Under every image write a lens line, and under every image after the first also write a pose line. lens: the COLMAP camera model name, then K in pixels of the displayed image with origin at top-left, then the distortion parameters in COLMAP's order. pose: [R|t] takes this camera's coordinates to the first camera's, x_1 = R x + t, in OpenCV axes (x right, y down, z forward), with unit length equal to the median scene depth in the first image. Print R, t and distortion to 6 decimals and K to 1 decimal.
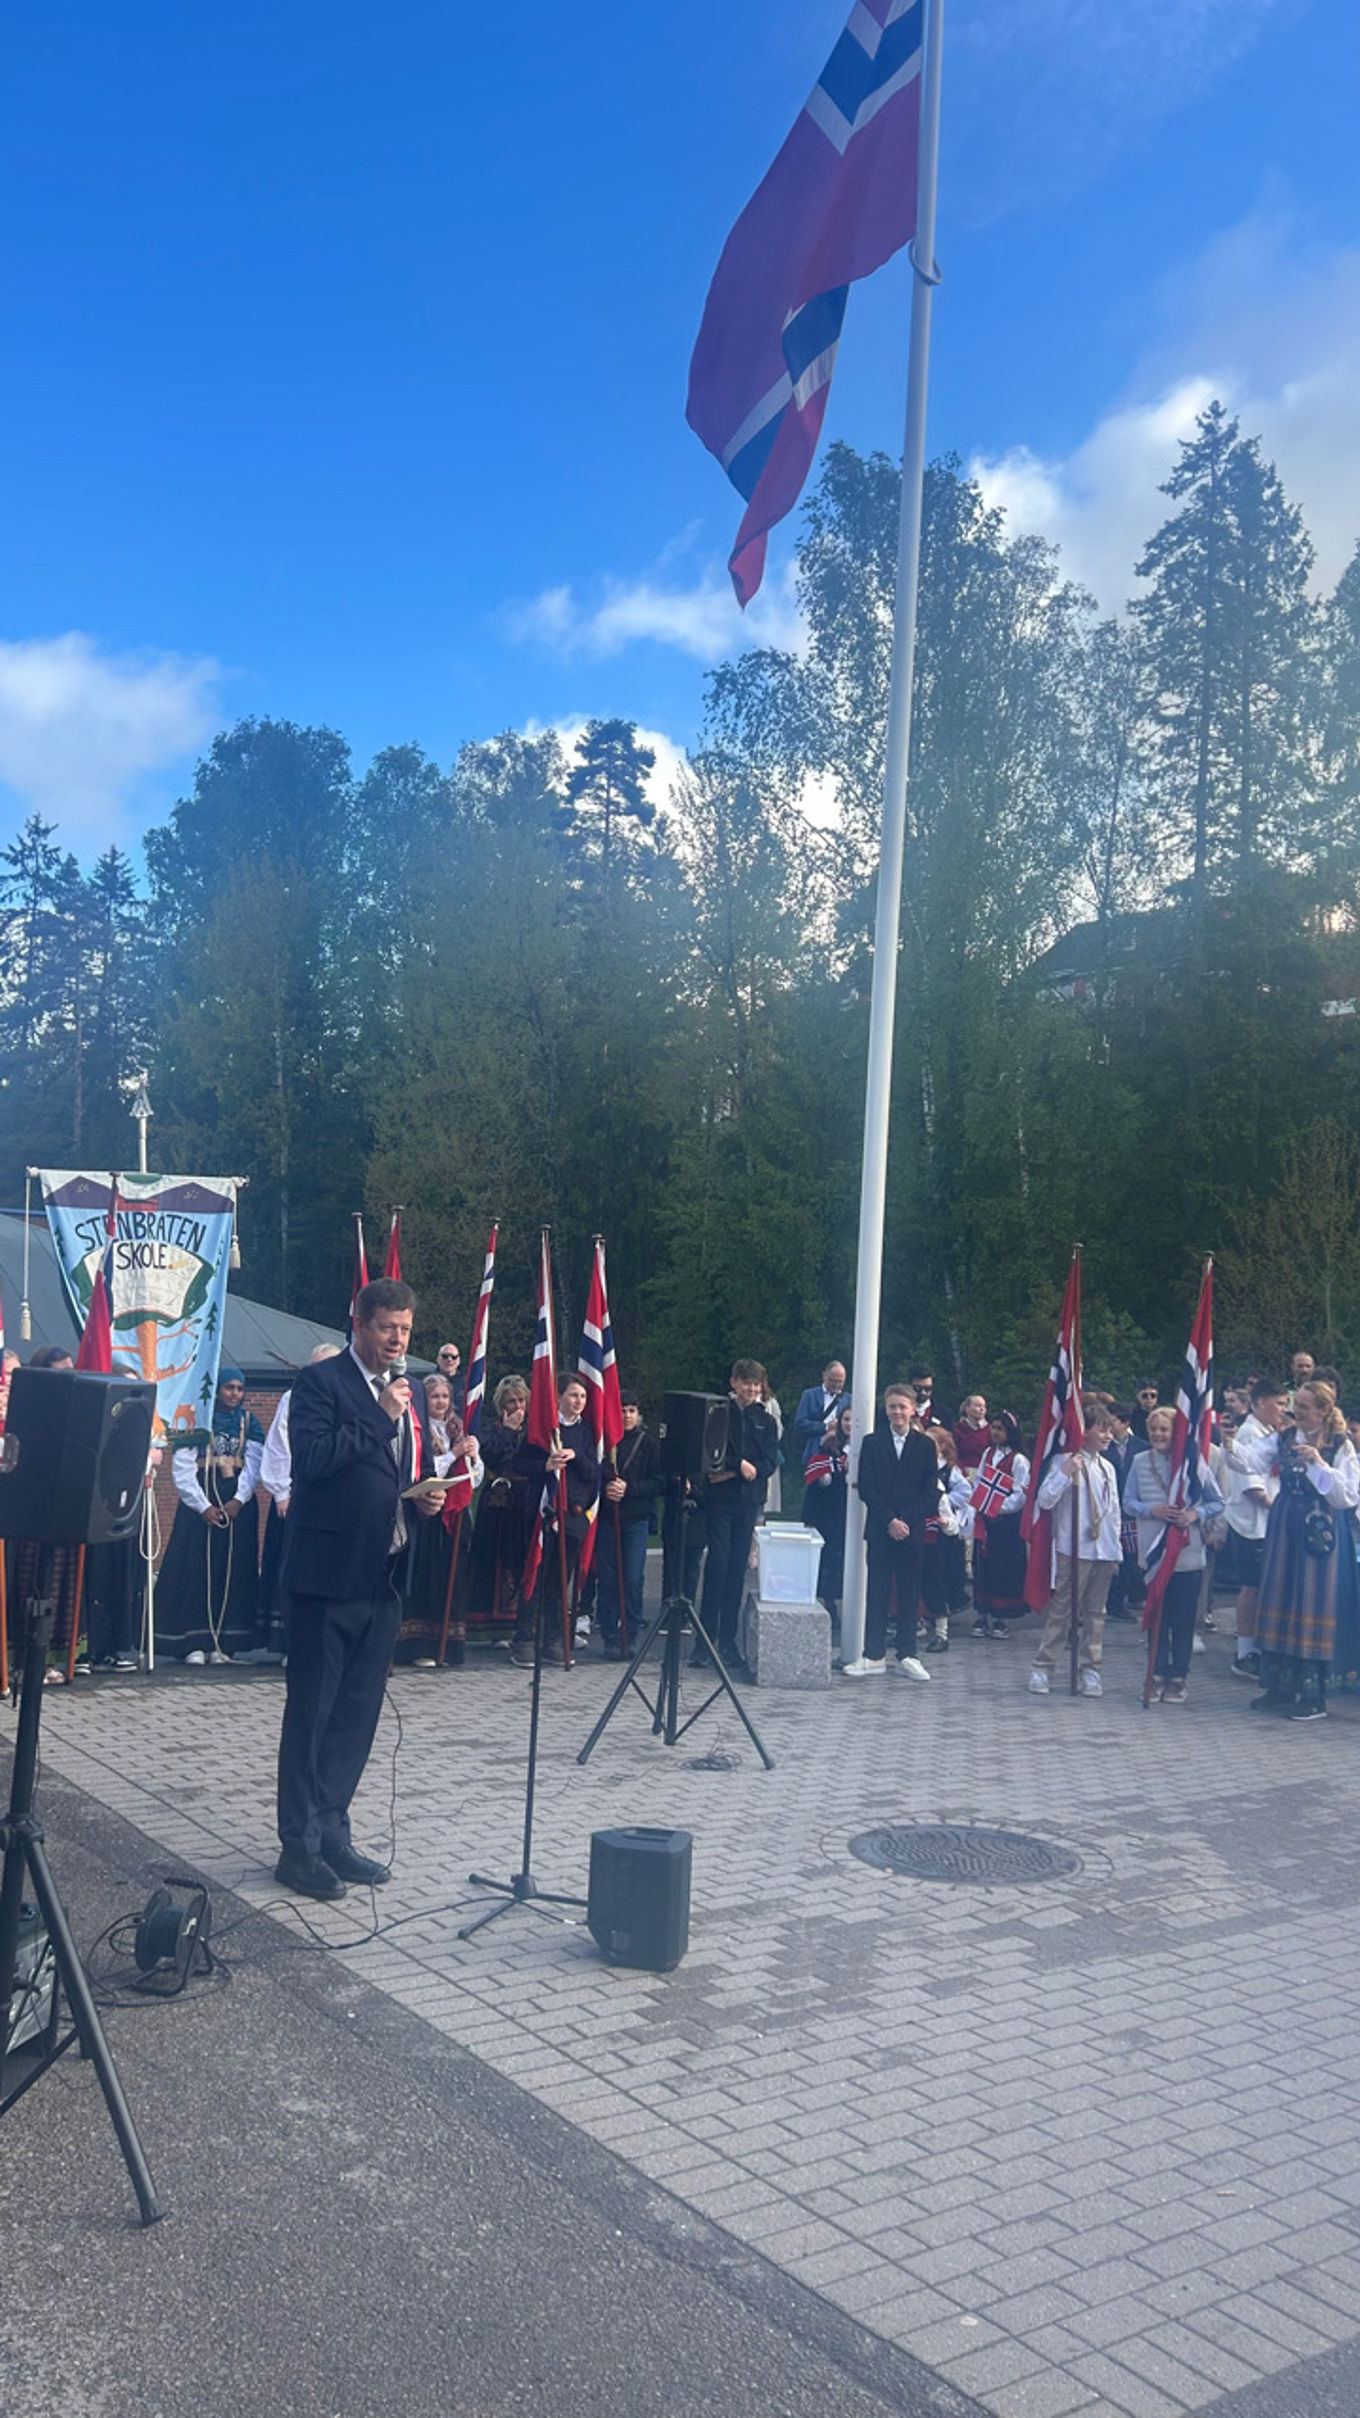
lens RADIAL K [[1785.4, 0, 680.0], [0, 1785.4, 1209.0], [0, 0, 1]] dist [0.039239, -0.001715]
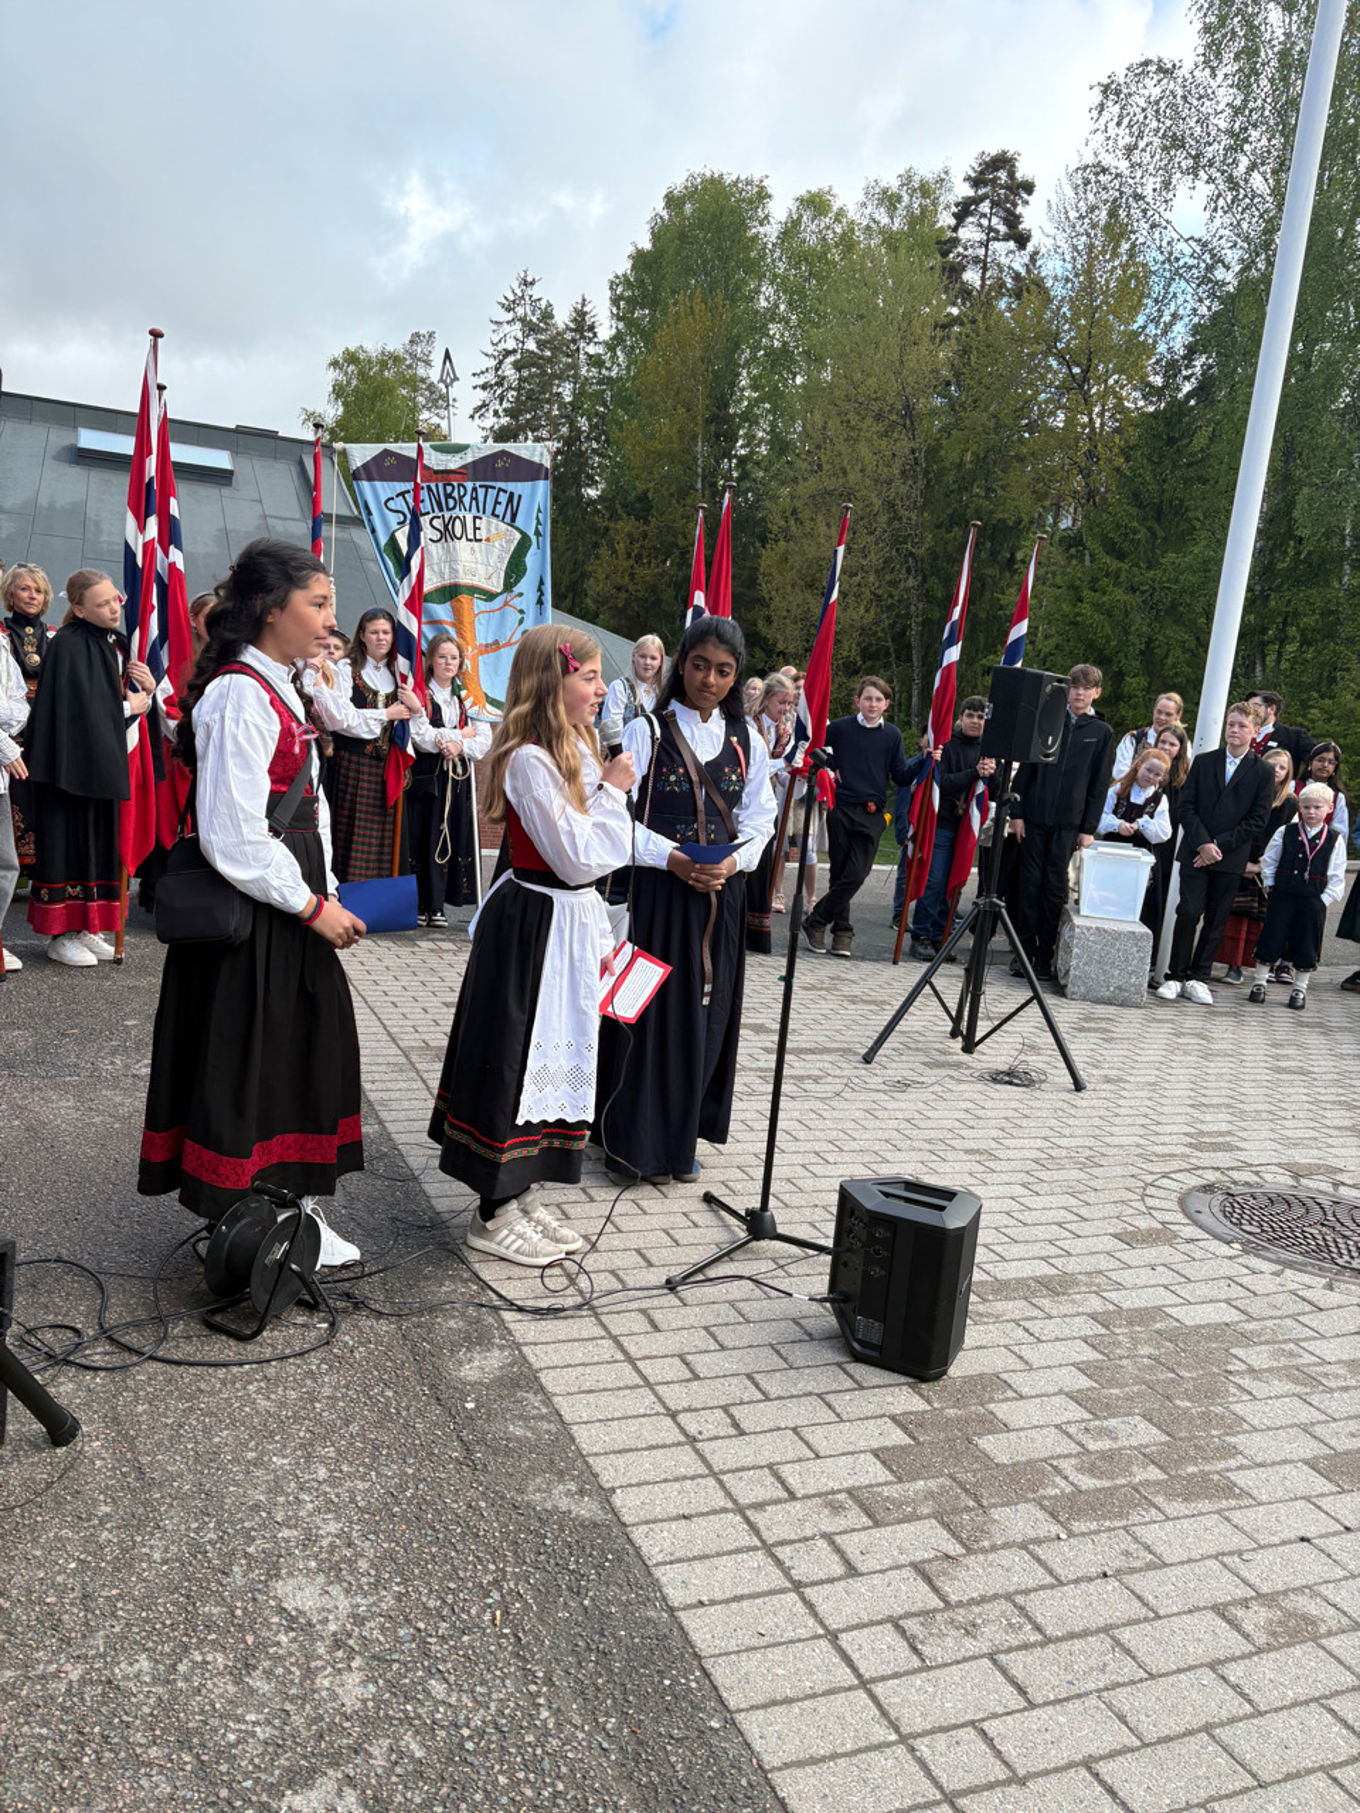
lens RADIAL K [[1355.1, 0, 680.0], [0, 1355.1, 906.5], [0, 0, 1]] dist [0.059718, -0.040596]
pose [[0.970974, 0.079622, -0.225544, 0.002217], [-0.029577, 0.975698, 0.217114, 0.068696], [0.237350, -0.204142, 0.949732, 0.276984]]
